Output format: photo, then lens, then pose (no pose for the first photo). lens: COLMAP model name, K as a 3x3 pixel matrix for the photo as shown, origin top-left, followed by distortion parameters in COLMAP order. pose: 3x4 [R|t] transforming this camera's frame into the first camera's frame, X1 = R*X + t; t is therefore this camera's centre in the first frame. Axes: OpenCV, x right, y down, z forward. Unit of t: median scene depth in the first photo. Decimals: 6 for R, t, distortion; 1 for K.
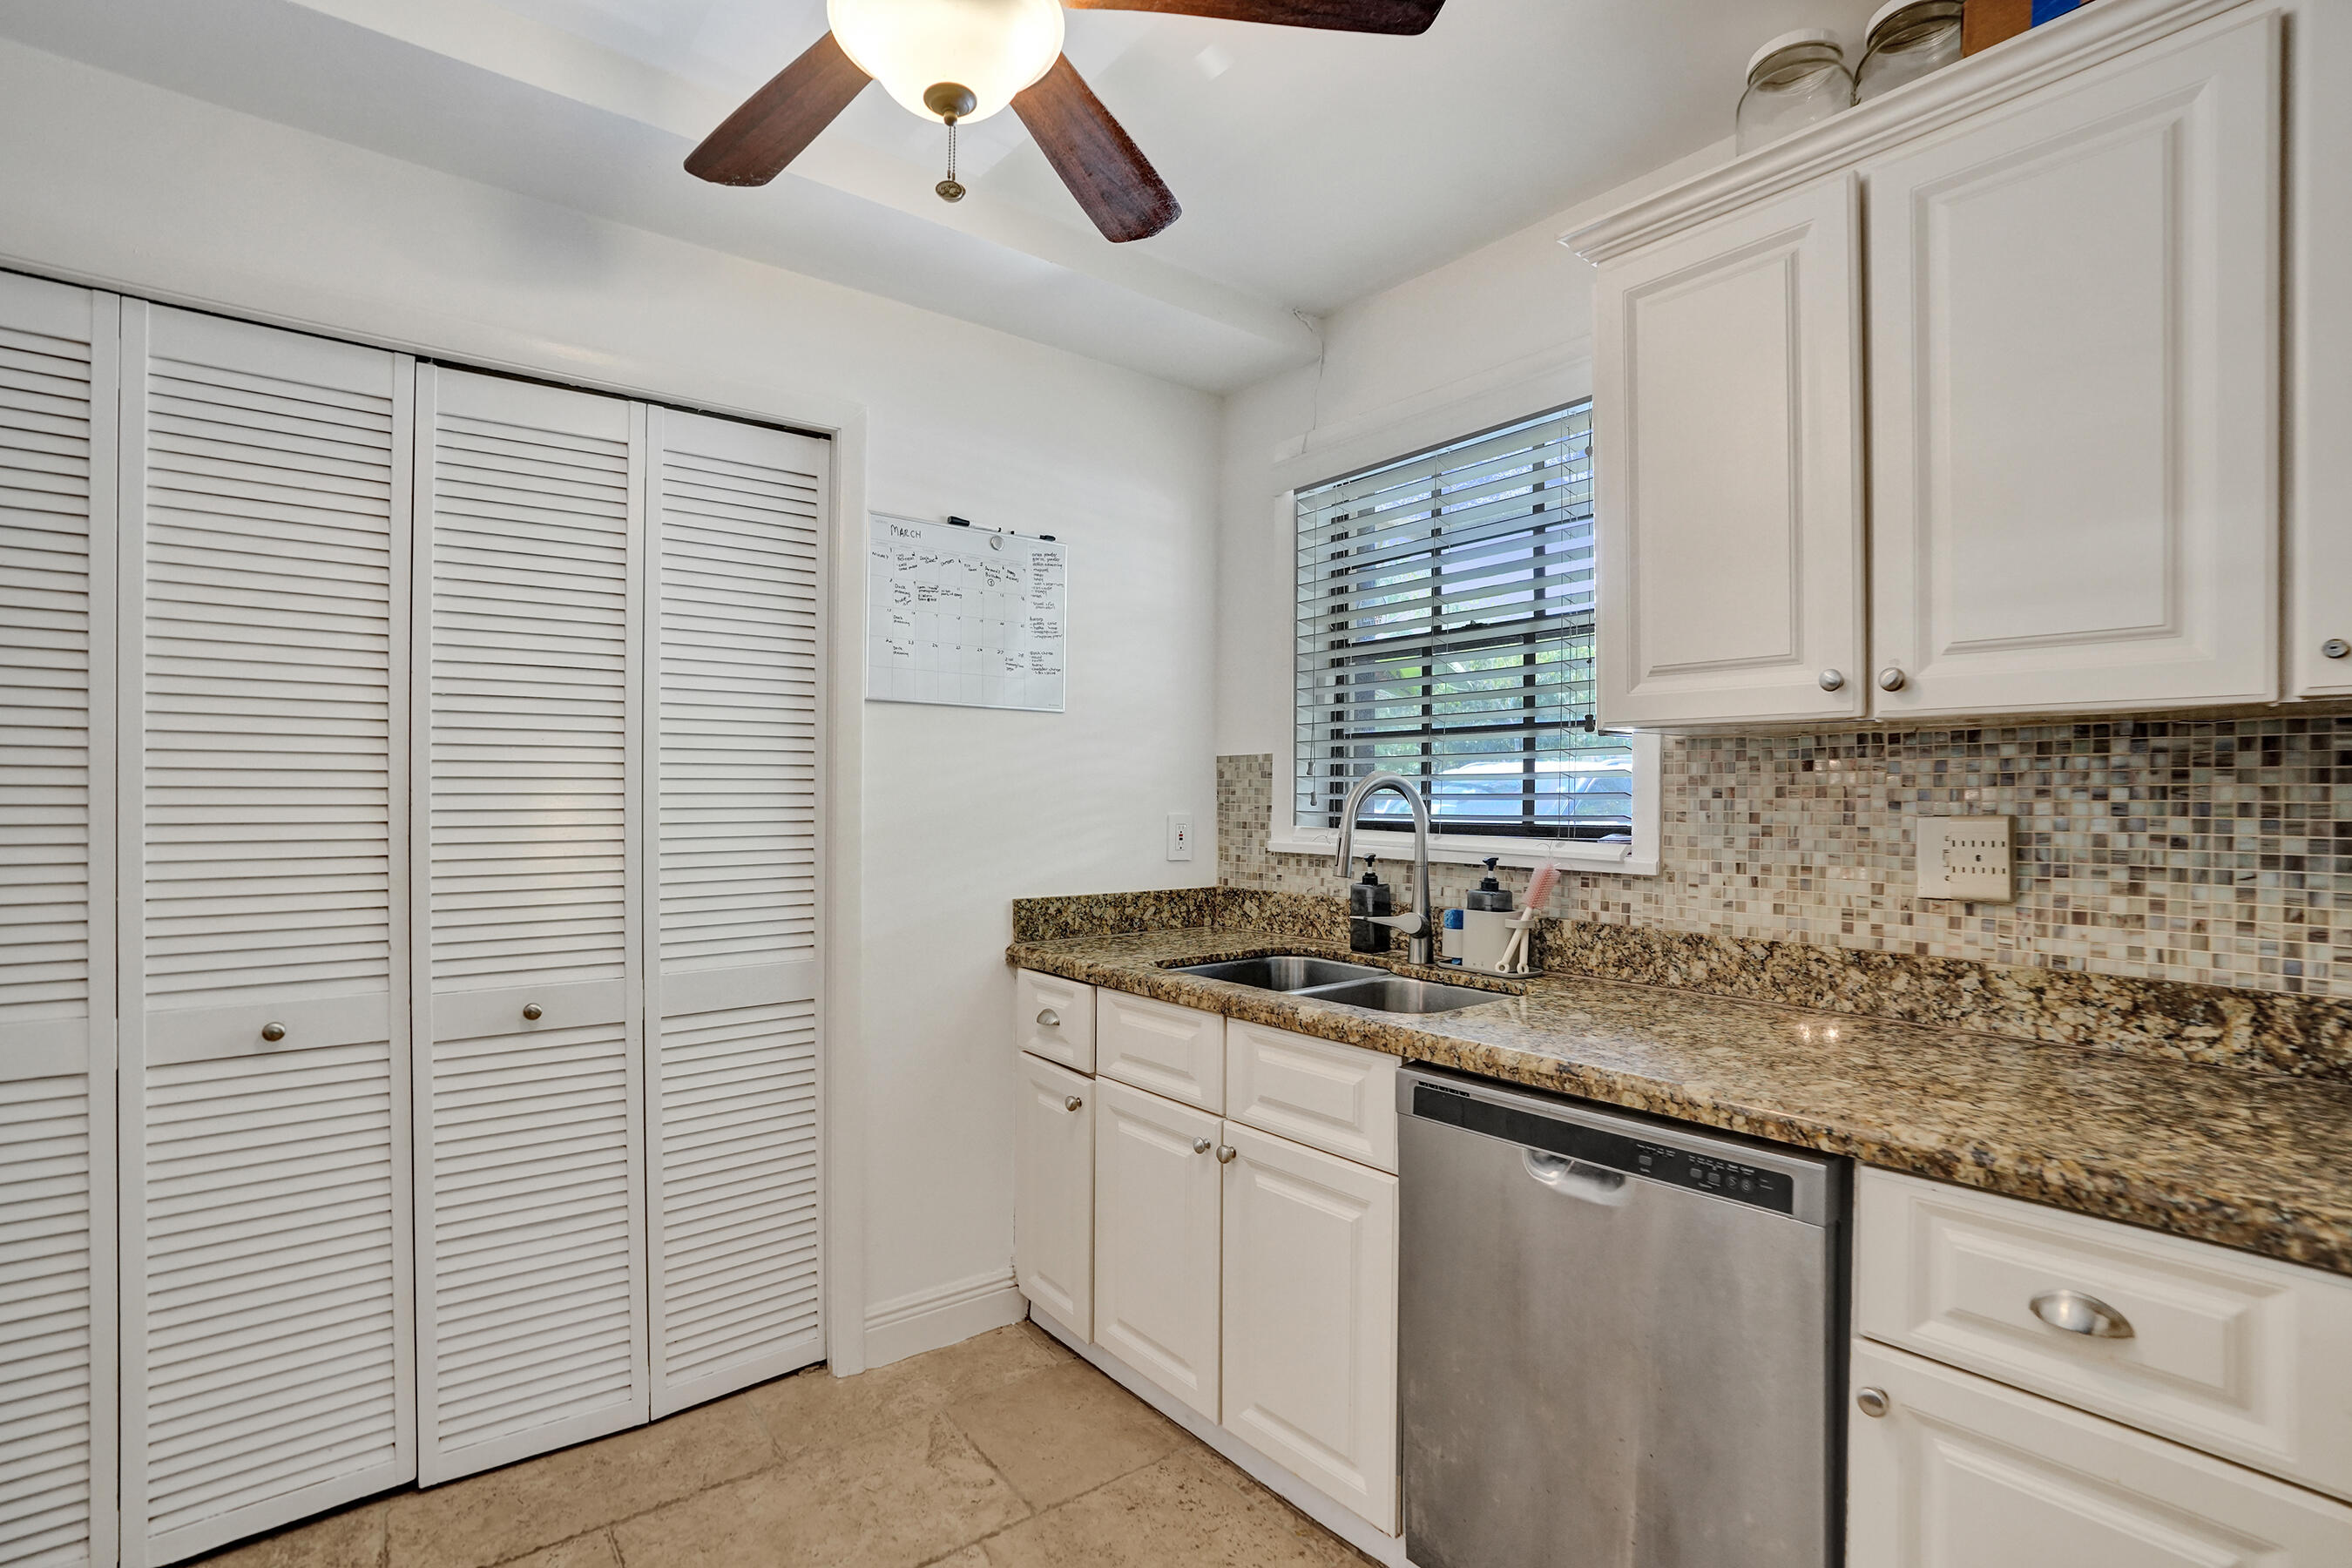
lens RADIAL K [[1098.7, 0, 1185.2], [0, 1098.7, 794.4], [0, 0, 1]] dist [-0.068229, 0.028217]
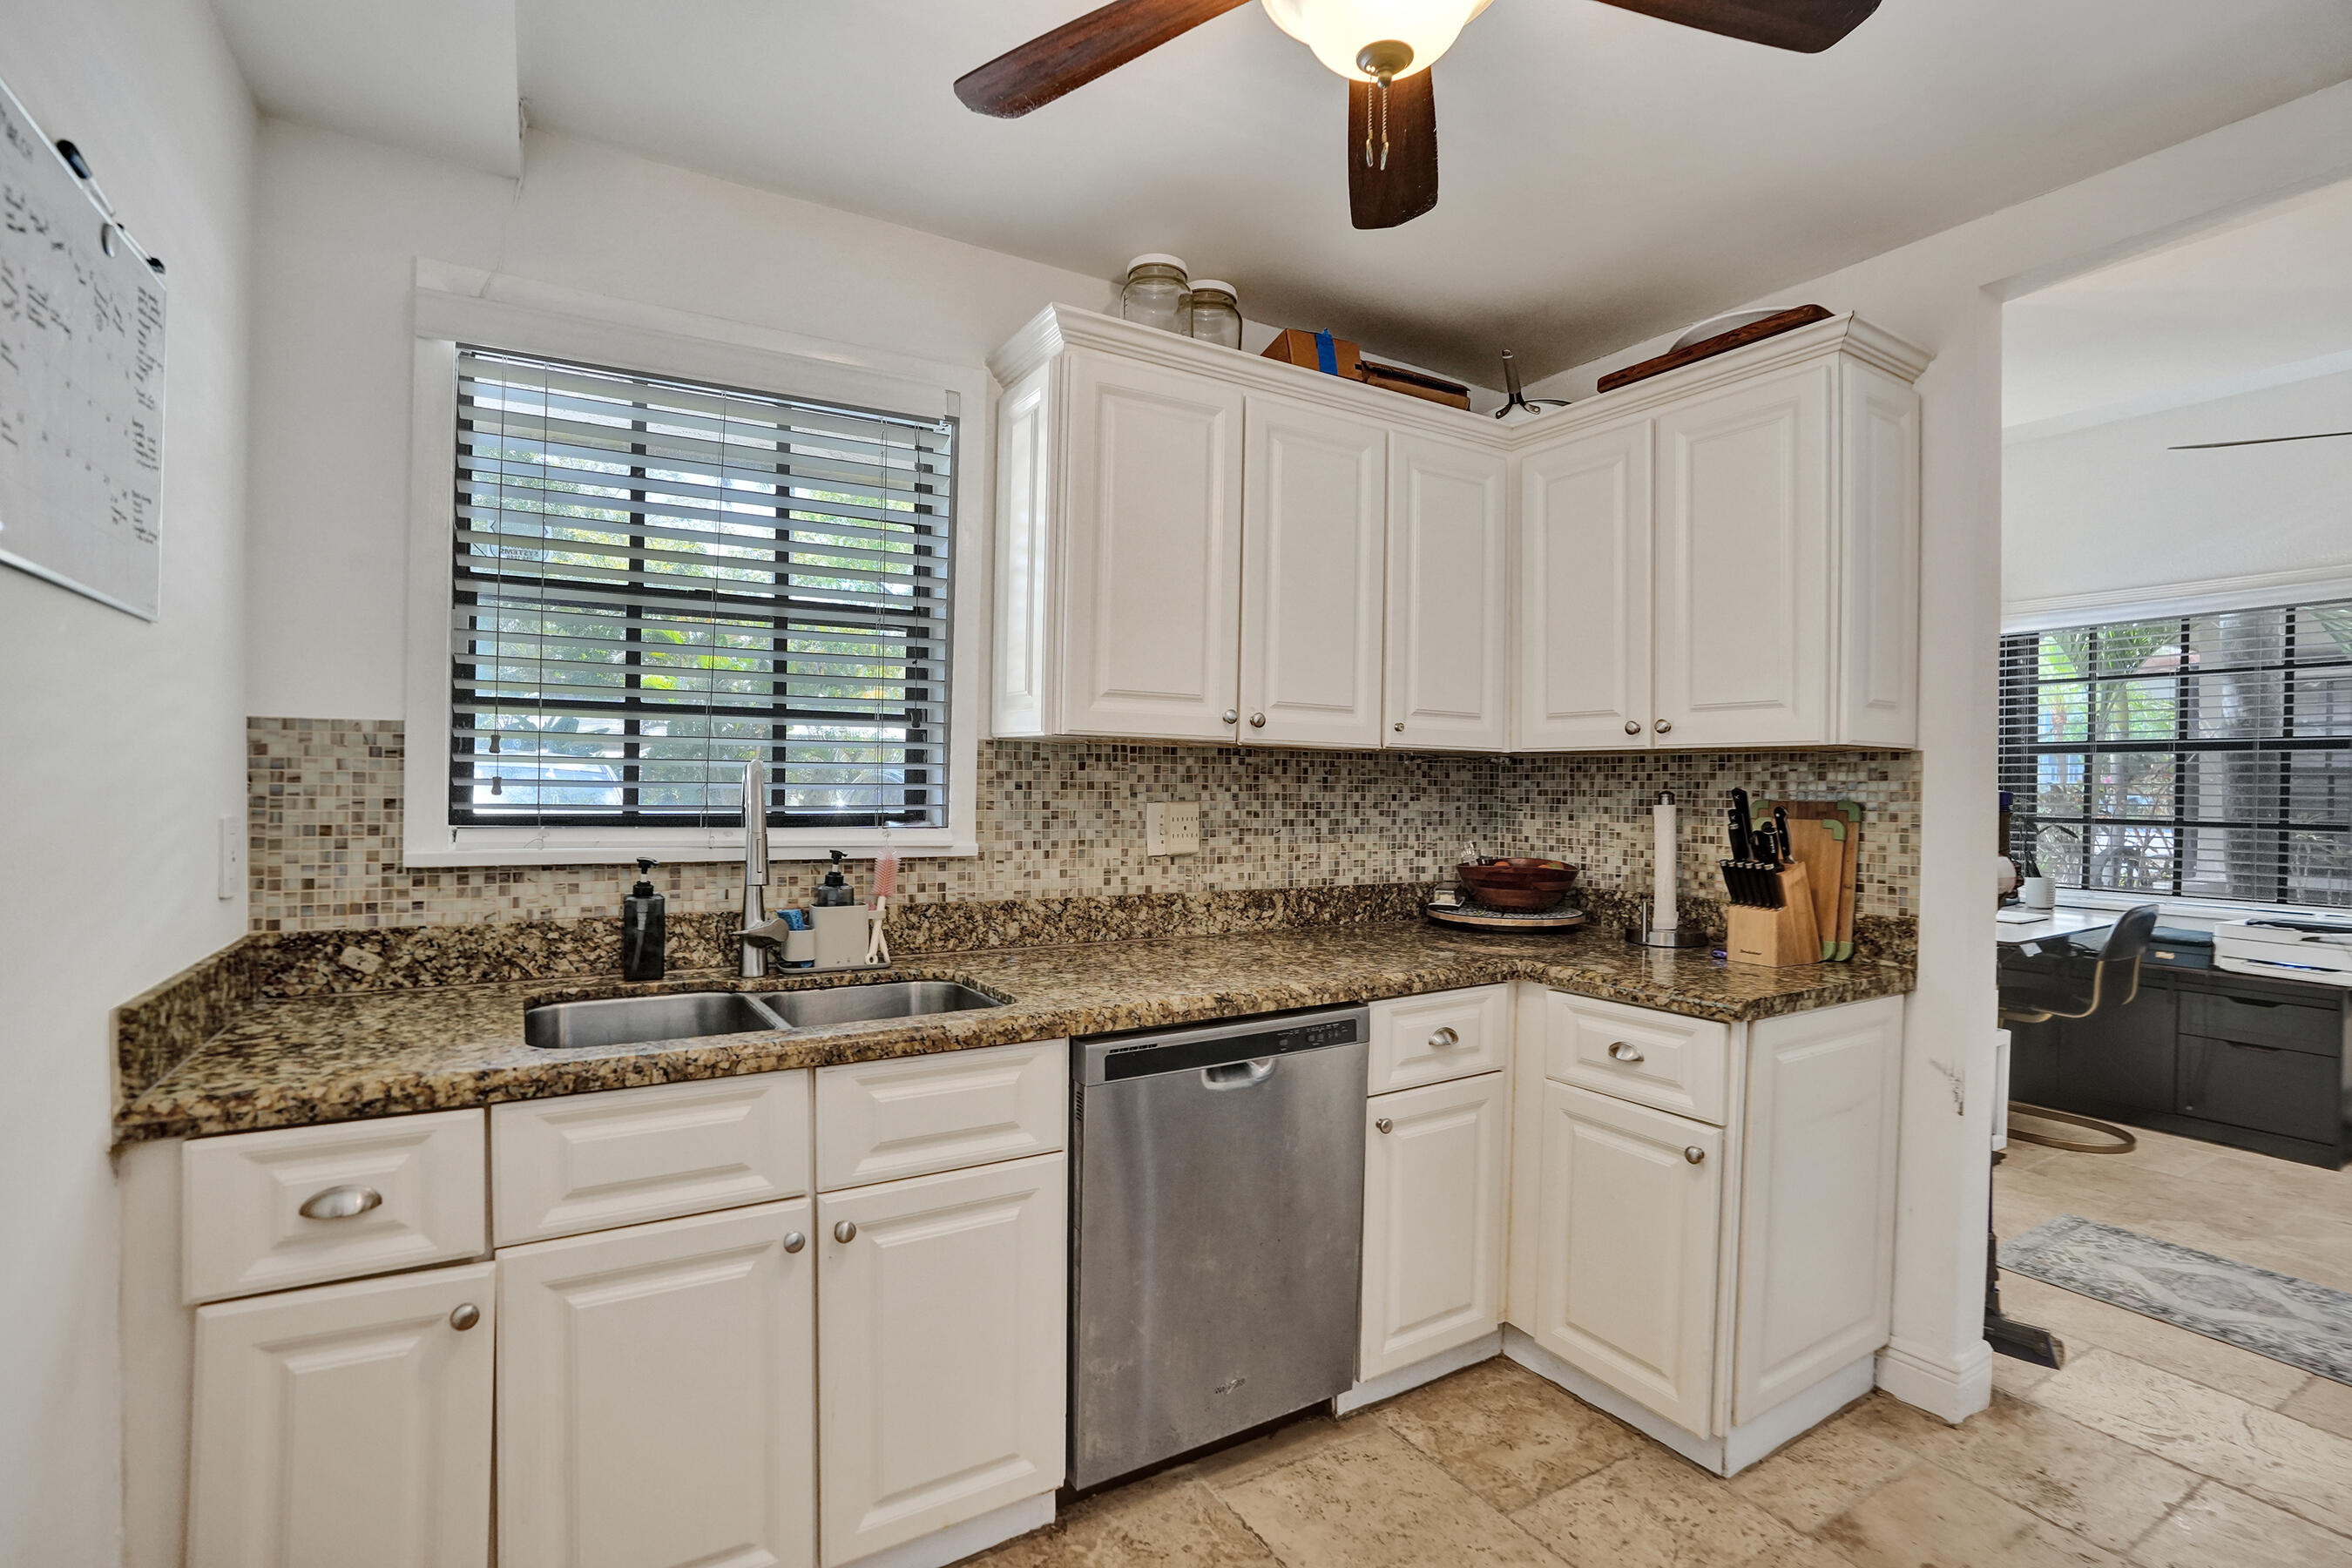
lens RADIAL K [[1098.7, 0, 1185.2], [0, 1098.7, 794.4], [0, 0, 1]] dist [-0.068229, 0.028217]
pose [[0.126578, -0.016522, 0.991819, -0.745585], [-0.015755, 0.999702, 0.018664, -0.018056], [-0.991831, -0.017989, 0.126280, 0.662497]]
